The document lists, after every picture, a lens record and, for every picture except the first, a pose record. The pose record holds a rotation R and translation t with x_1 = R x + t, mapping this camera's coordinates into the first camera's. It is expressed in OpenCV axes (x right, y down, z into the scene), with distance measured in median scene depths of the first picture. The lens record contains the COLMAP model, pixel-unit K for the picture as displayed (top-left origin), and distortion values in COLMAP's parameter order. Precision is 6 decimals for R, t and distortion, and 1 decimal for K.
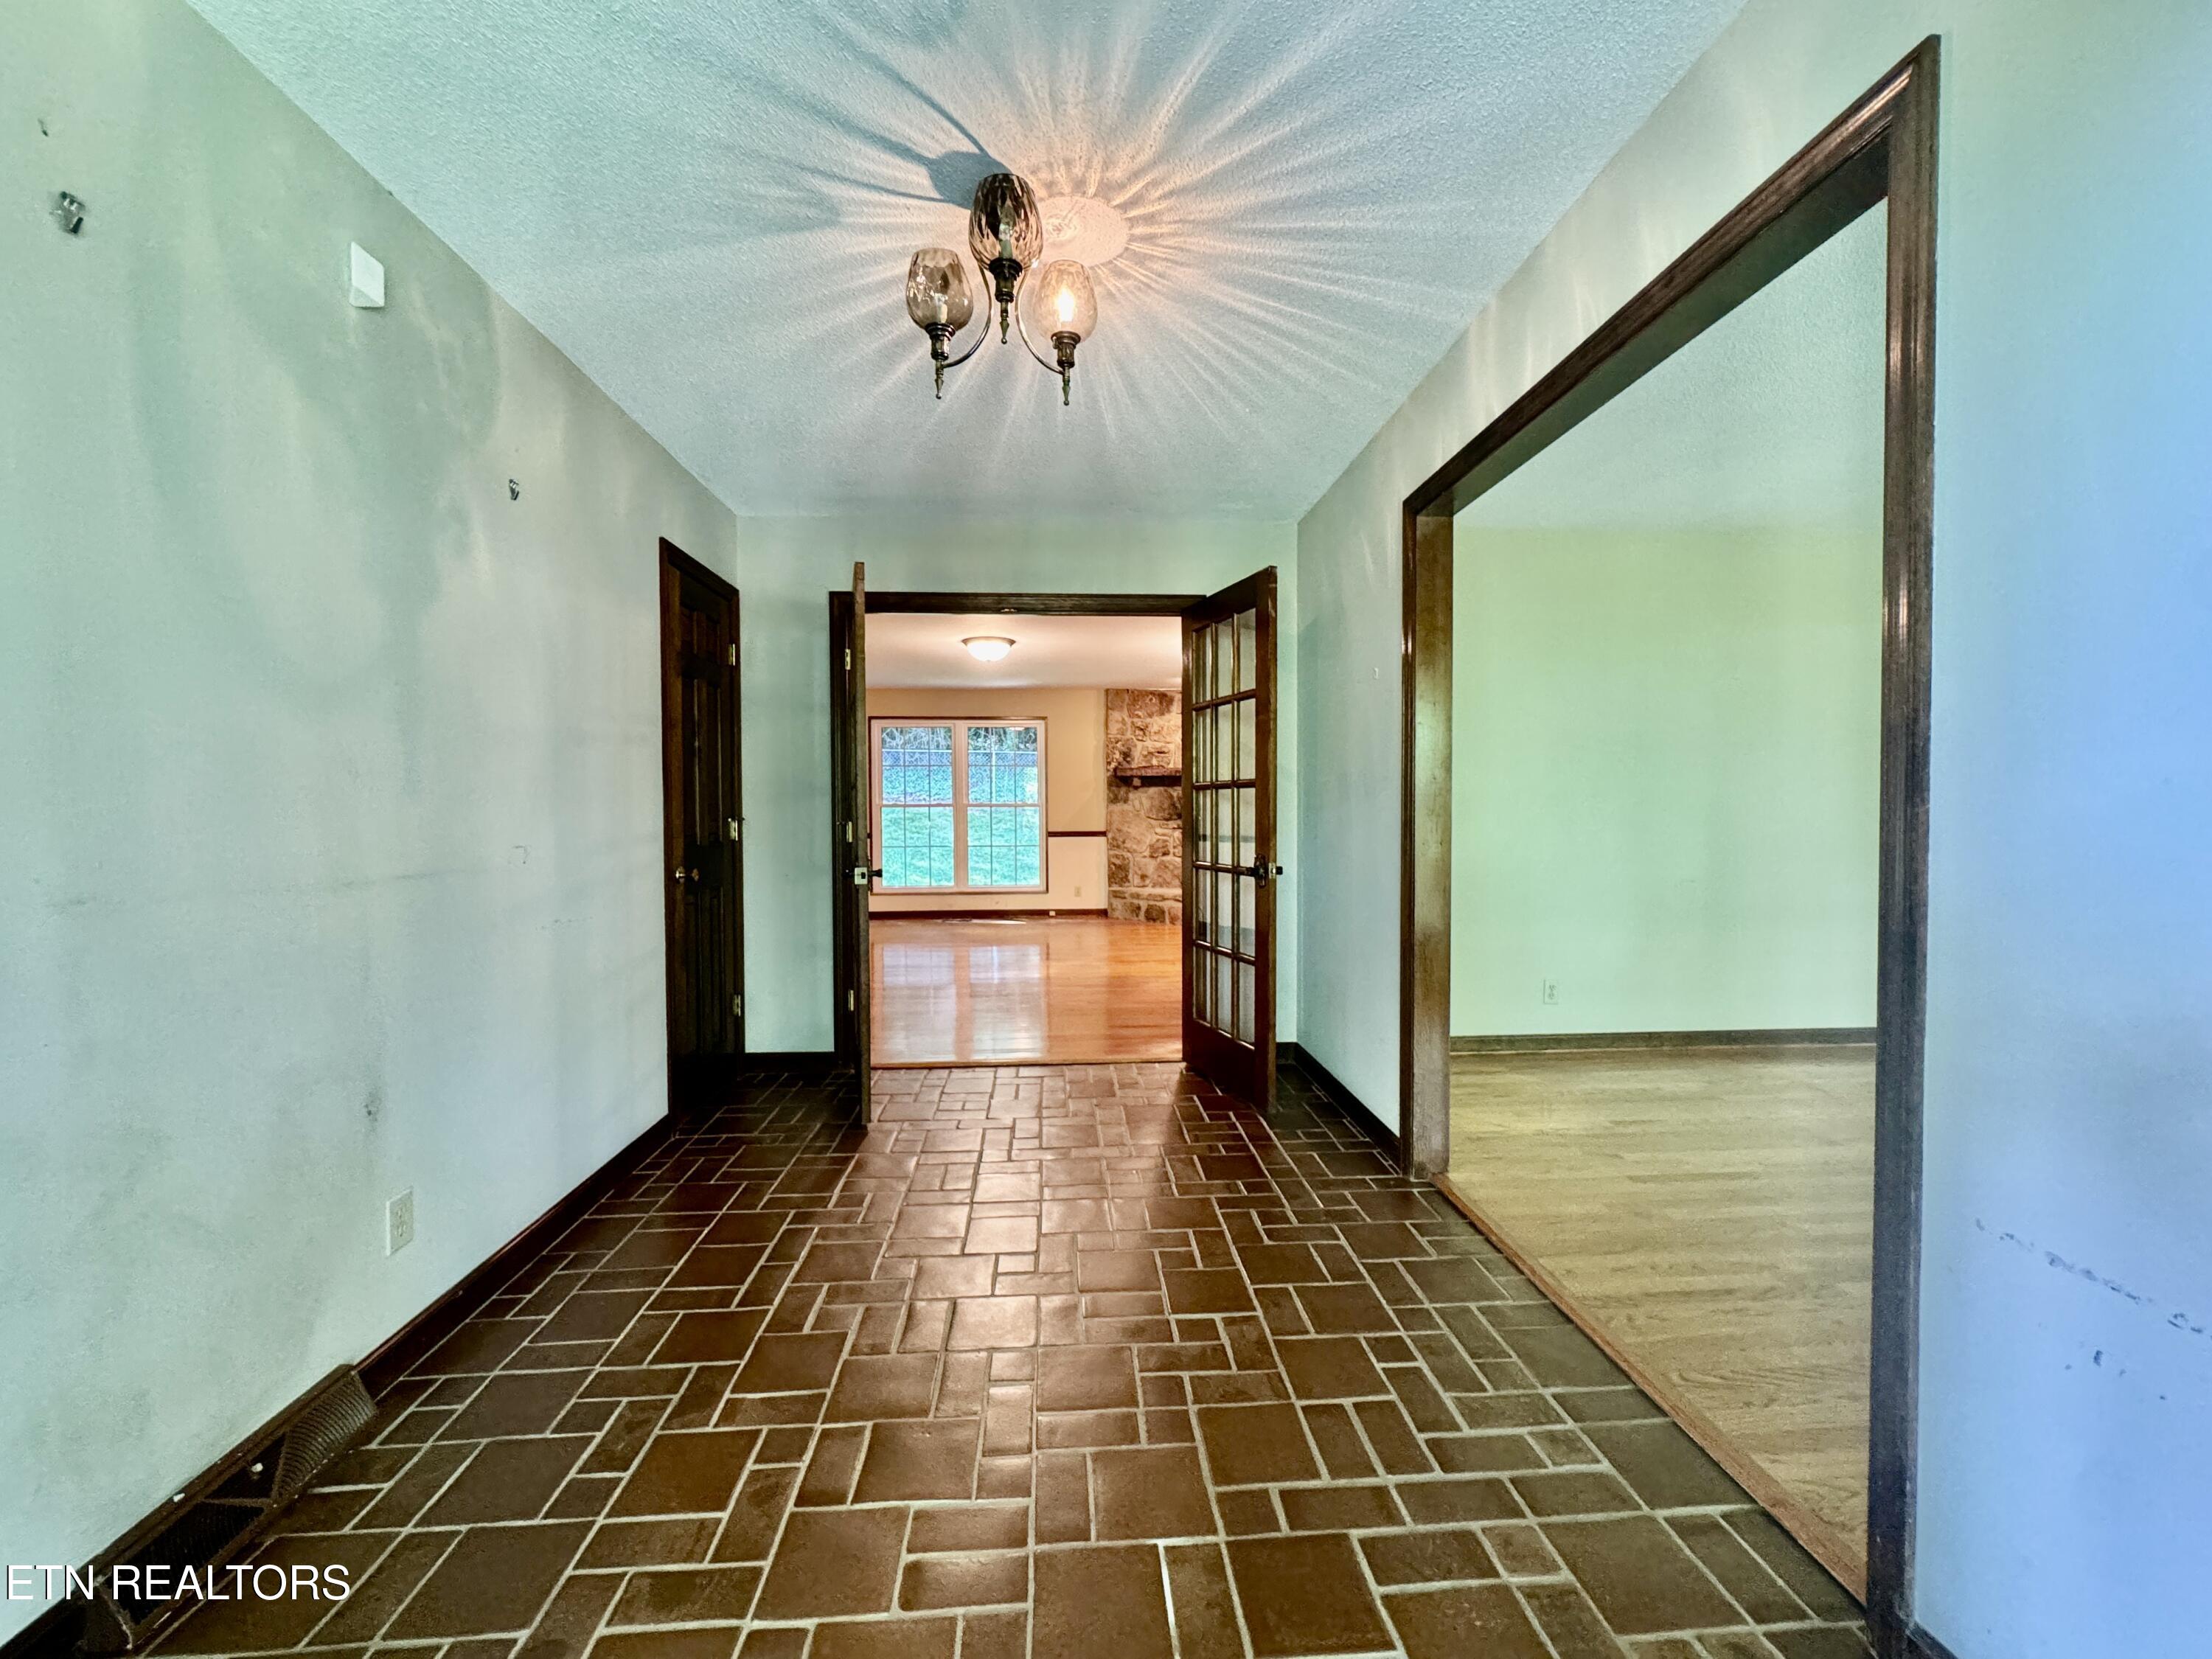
lens RADIAL K [[893.8, 0, 1106.6], [0, 893.8, 811.3], [0, 0, 1]] dist [-0.000427, -0.000202]
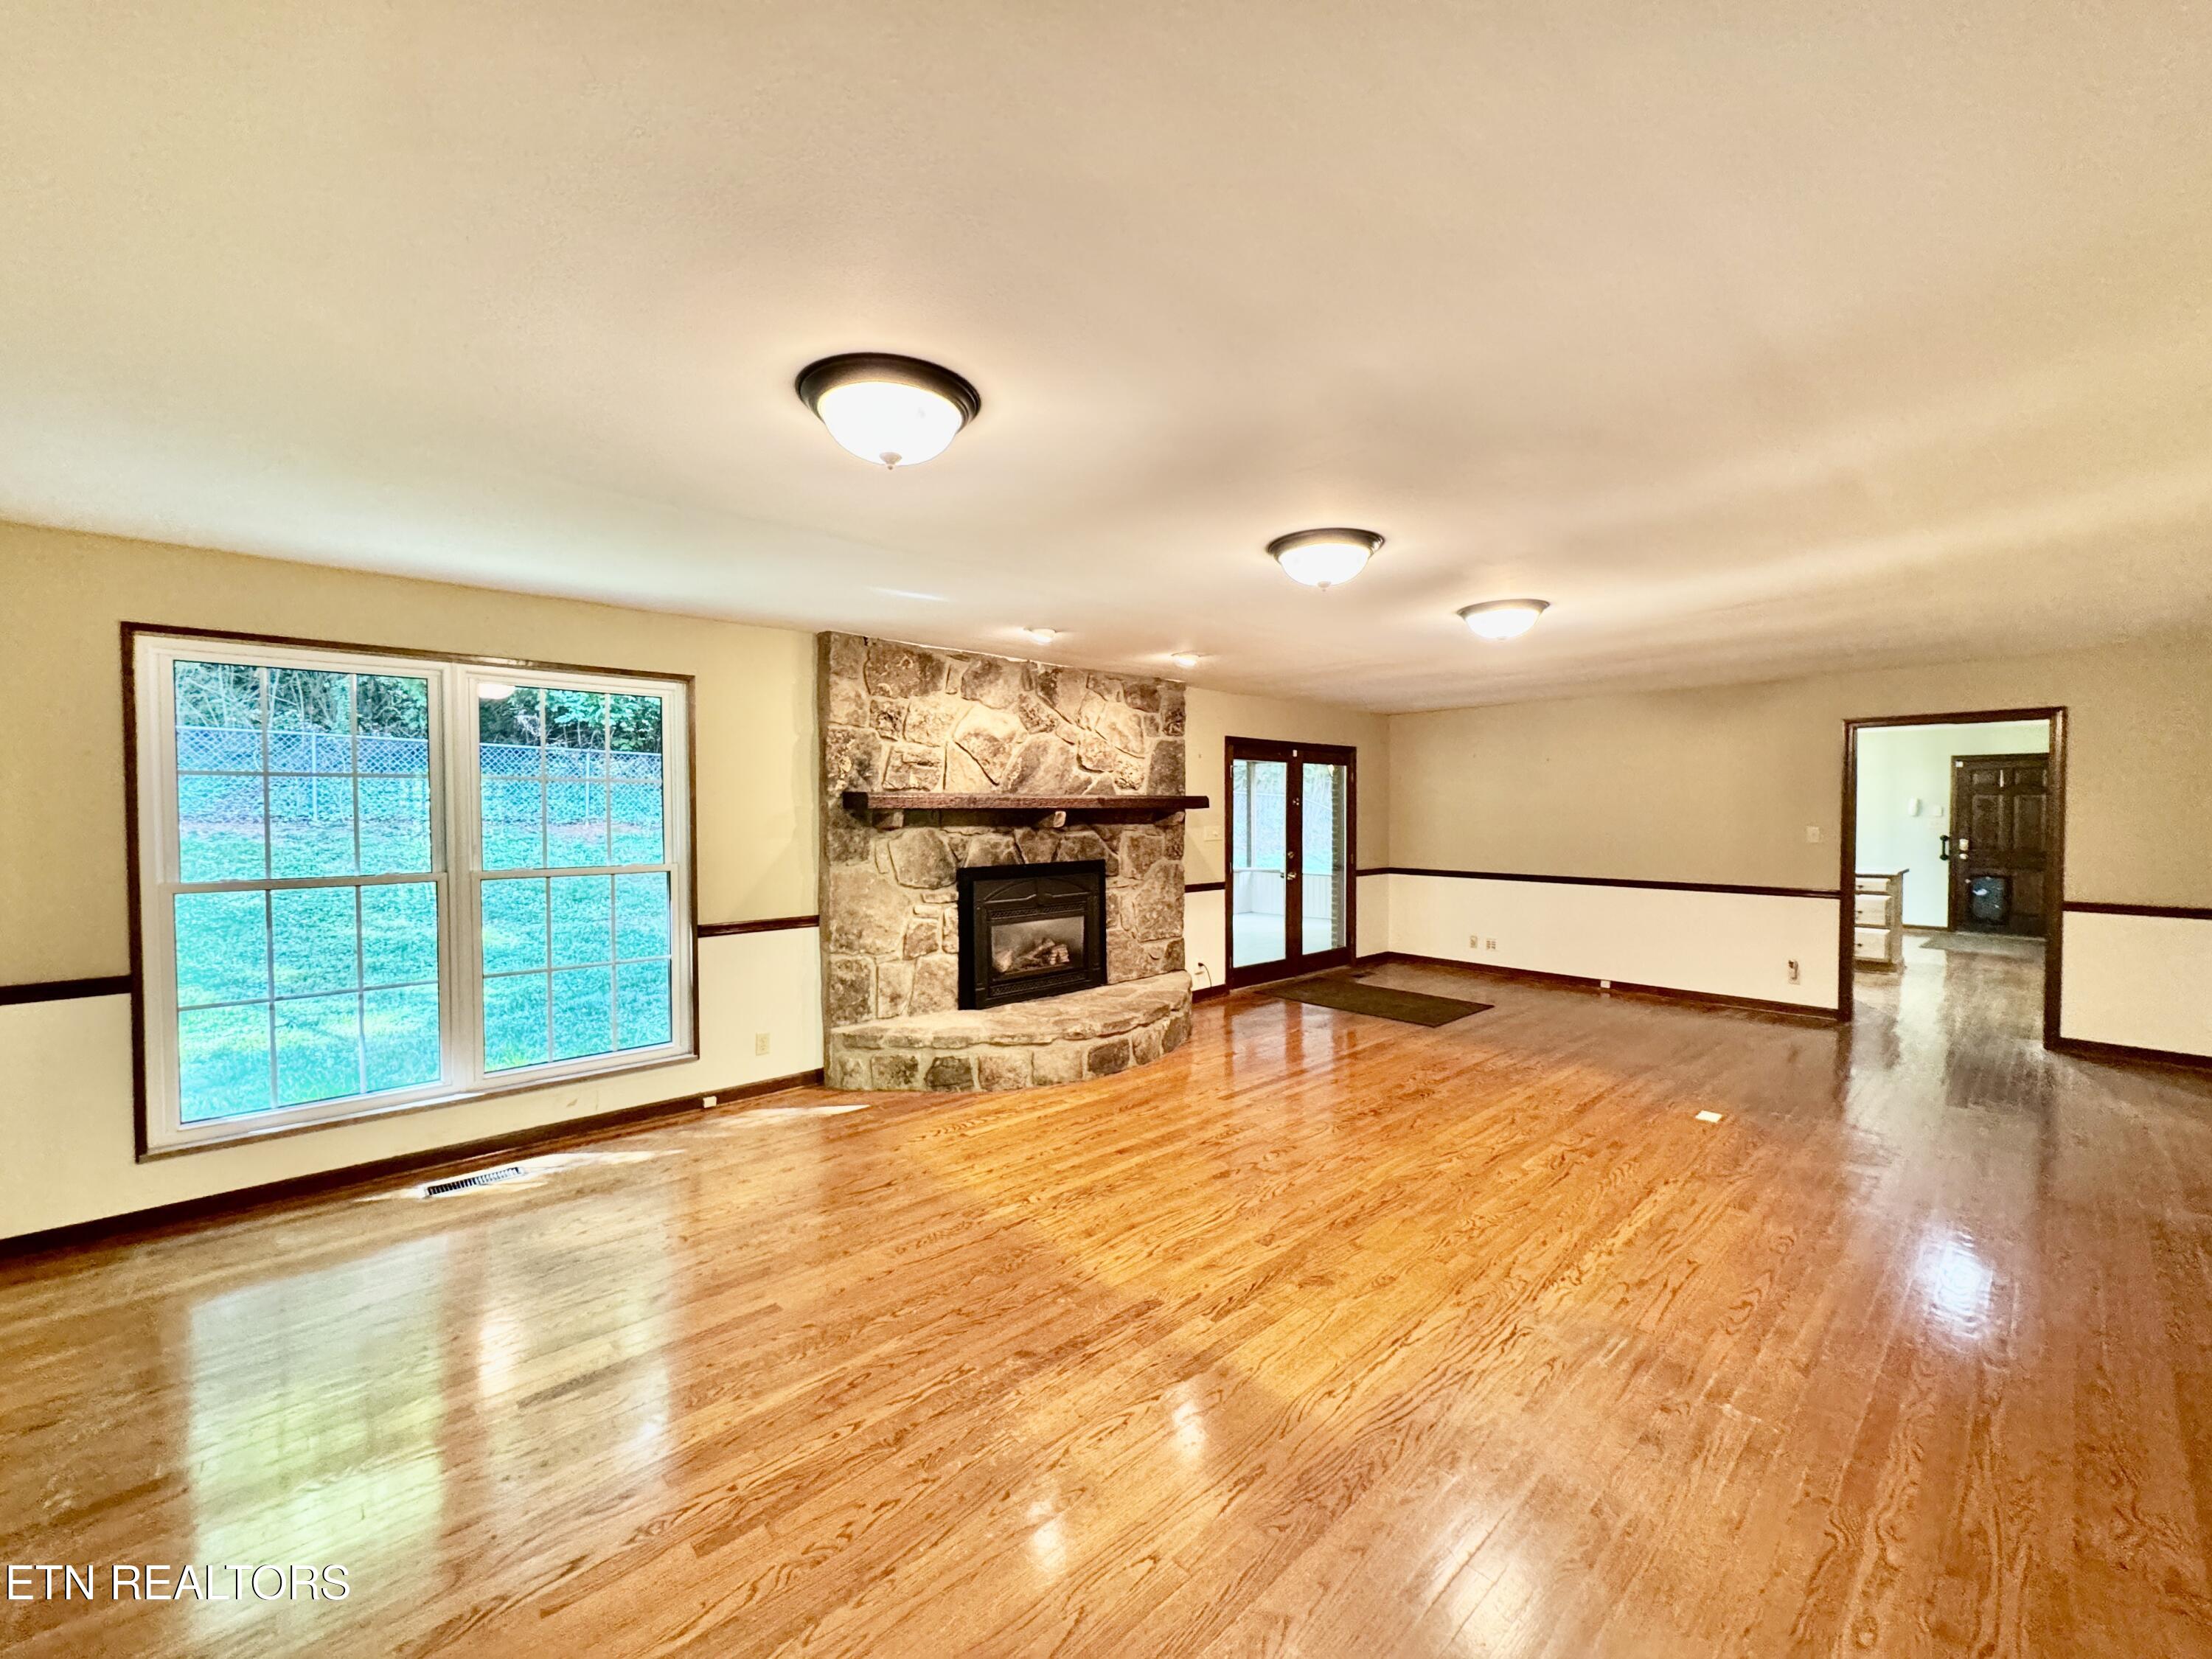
lens RADIAL K [[879.6, 0, 1106.0], [0, 879.6, 829.5], [0, 0, 1]] dist [-0.000540, -0.000105]
pose [[0.784370, -0.010554, 0.620204, -0.181888], [0.004858, 0.999929, 0.010872, -0.031153], [-0.620274, -0.005514, 0.784365, 0.516603]]
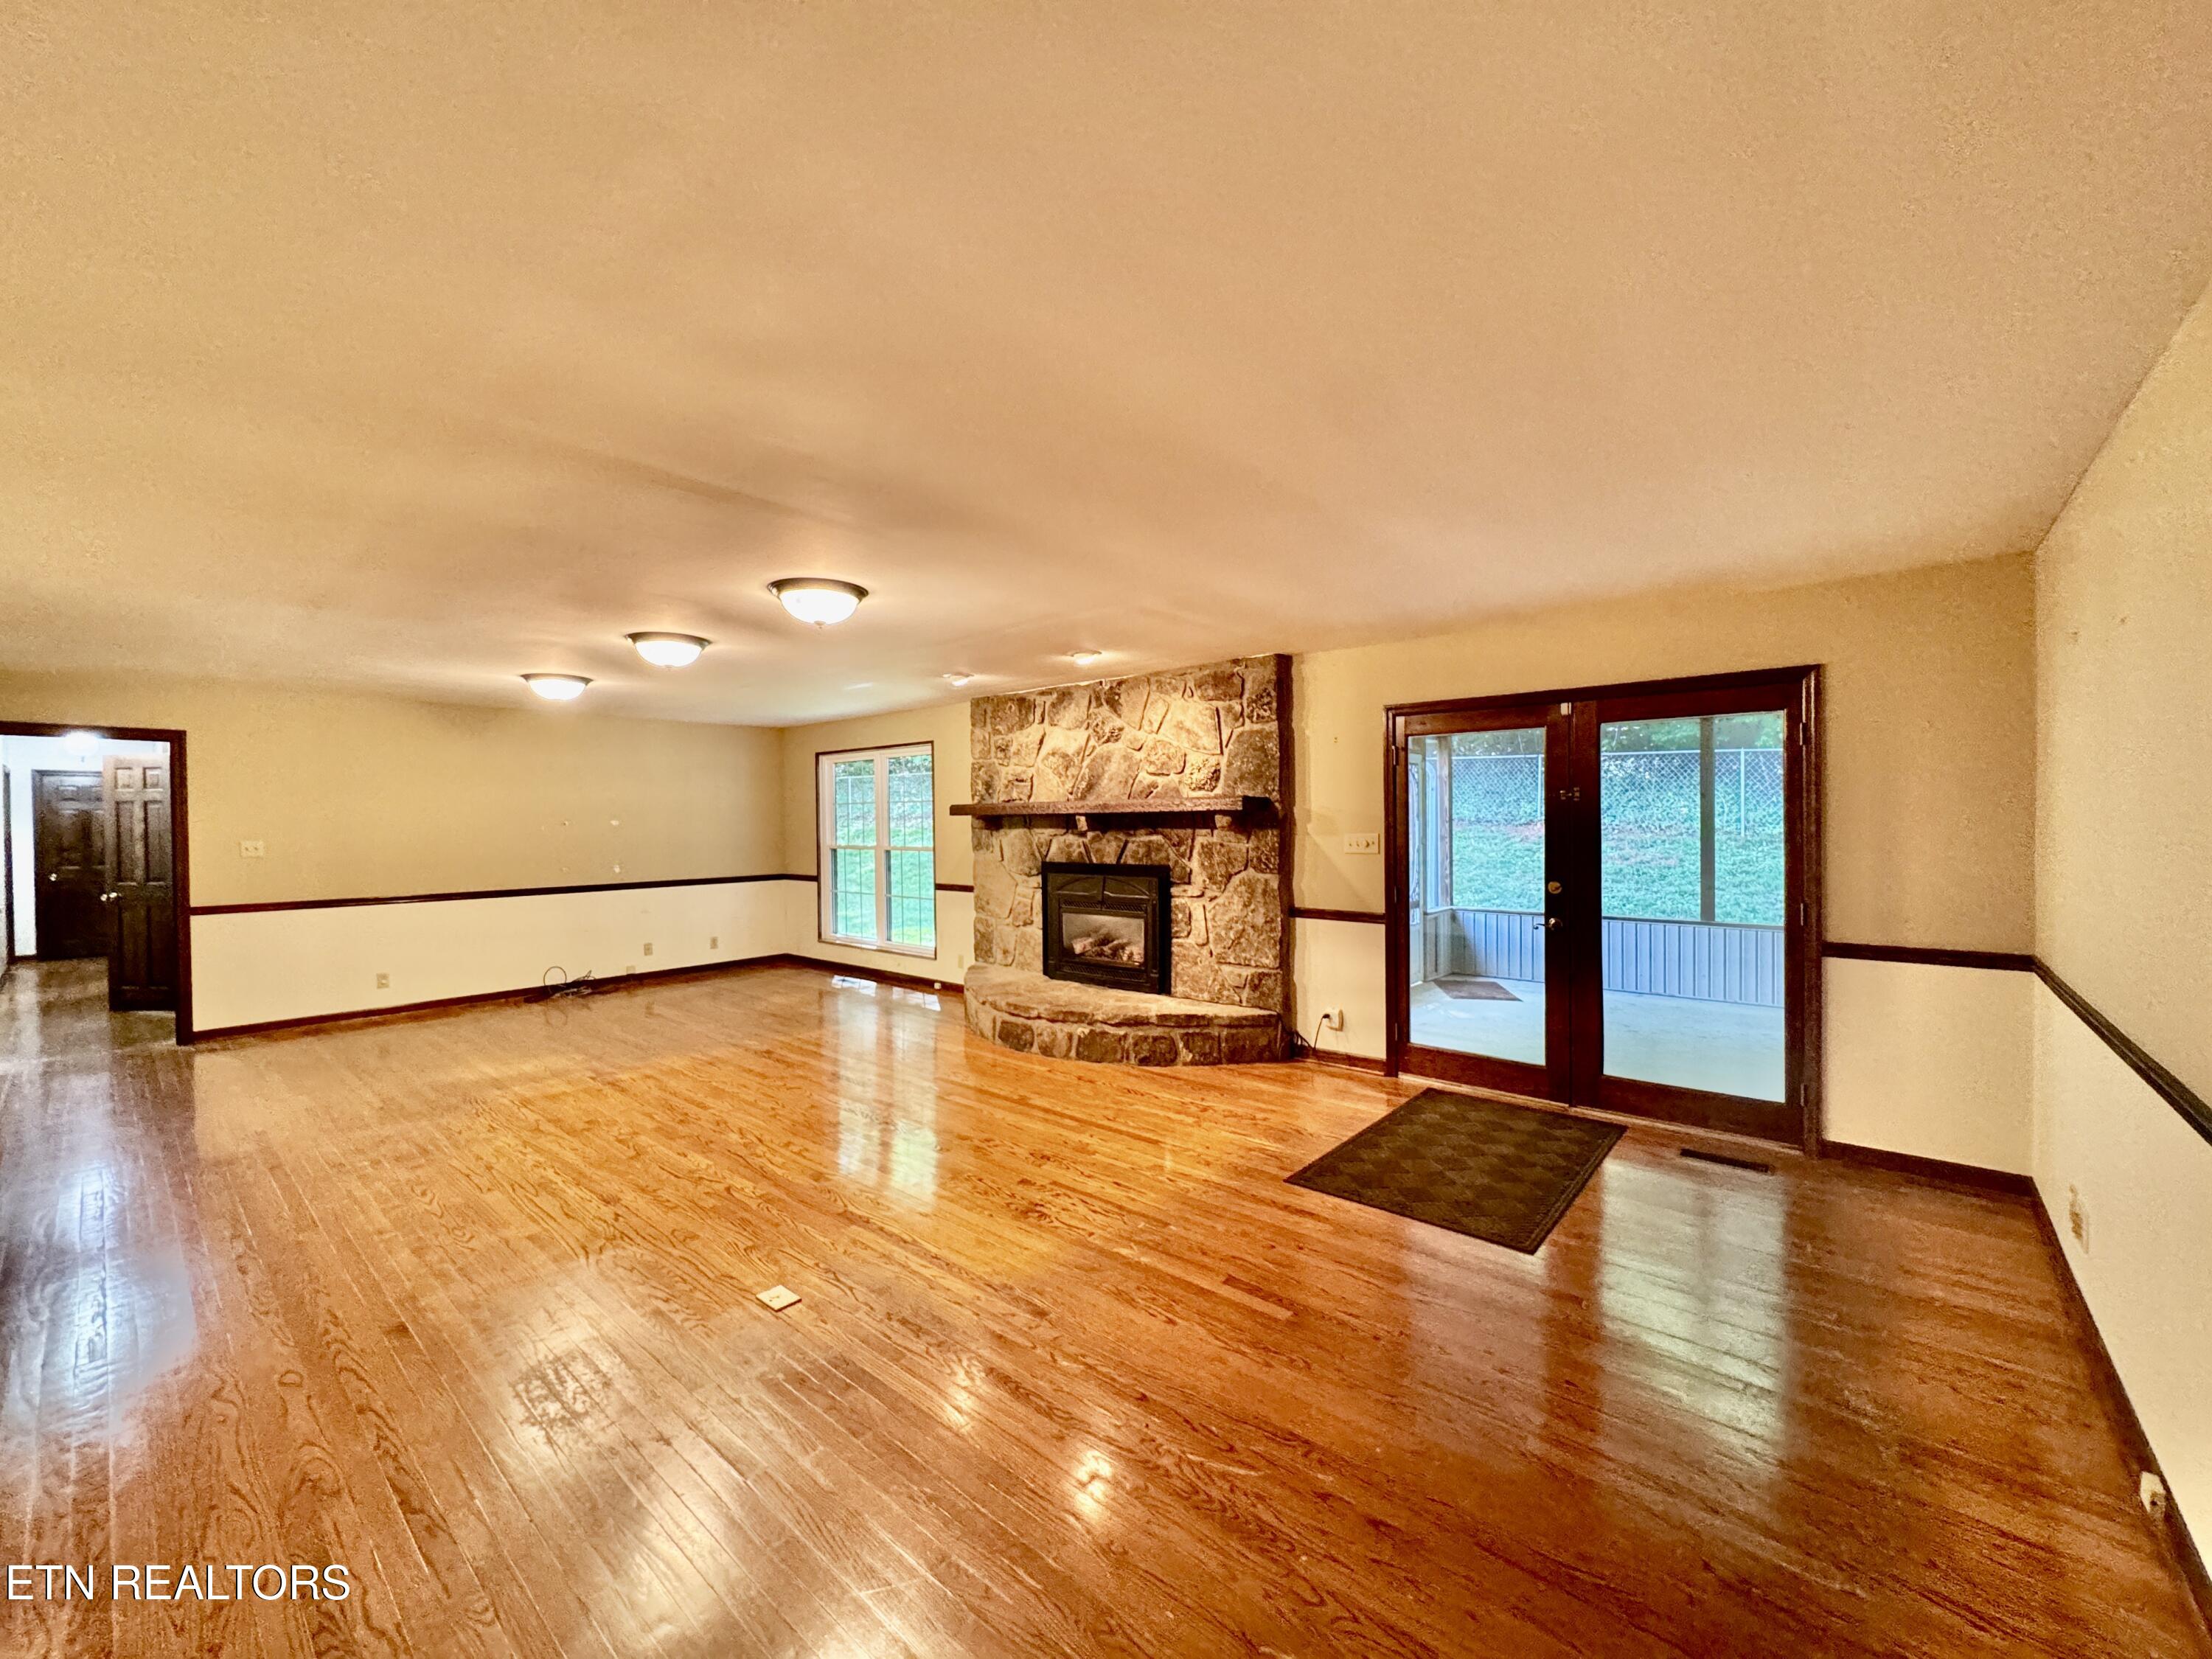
lens RADIAL K [[879.6, 0, 1106.0], [0, 879.6, 829.5], [0, 0, 1]] dist [-0.000540, -0.000105]
pose [[0.708219, 0.006563, -0.705963, 0.604949], [-0.001971, 0.999971, 0.007320, -0.031913], [0.705991, -0.003792, 0.708211, 0.550937]]
